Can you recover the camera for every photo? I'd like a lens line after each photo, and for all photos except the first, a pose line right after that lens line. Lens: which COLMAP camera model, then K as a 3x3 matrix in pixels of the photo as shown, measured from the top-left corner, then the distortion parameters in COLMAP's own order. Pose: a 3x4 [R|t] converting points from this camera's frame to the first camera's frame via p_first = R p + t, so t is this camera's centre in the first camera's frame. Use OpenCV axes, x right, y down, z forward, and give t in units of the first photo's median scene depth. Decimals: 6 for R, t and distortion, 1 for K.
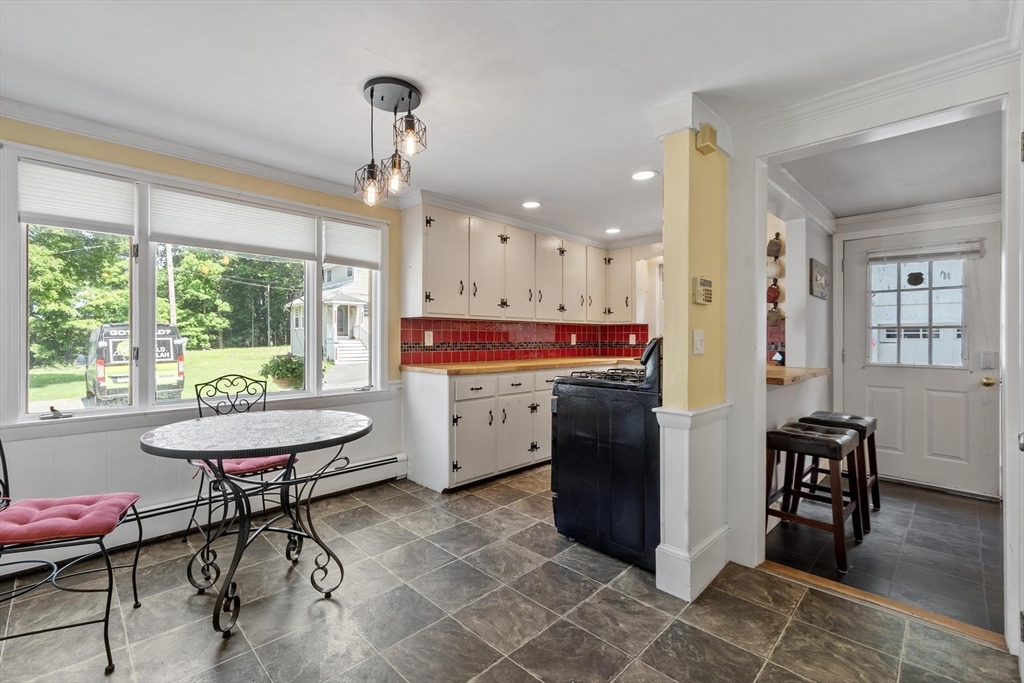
lens RADIAL K [[447.1, 0, 486.5], [0, 447.1, 341.0], [0, 0, 1]] dist [0.001740, 0.000395]
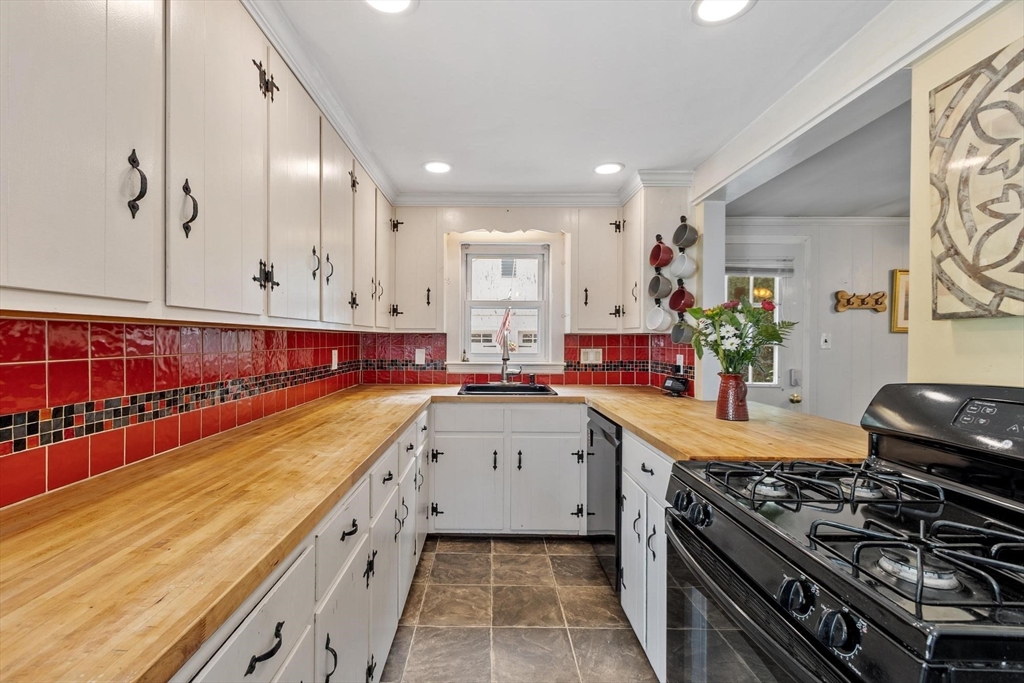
lens RADIAL K [[447.1, 0, 486.5], [0, 447.1, 341.0], [0, 0, 1]] dist [0.001740, 0.000395]
pose [[0.693686, -0.001460, 0.720276, -0.108954], [0.000125, 0.999998, 0.001907, -0.044022], [-0.720278, -0.001232, 0.693685, 0.801729]]
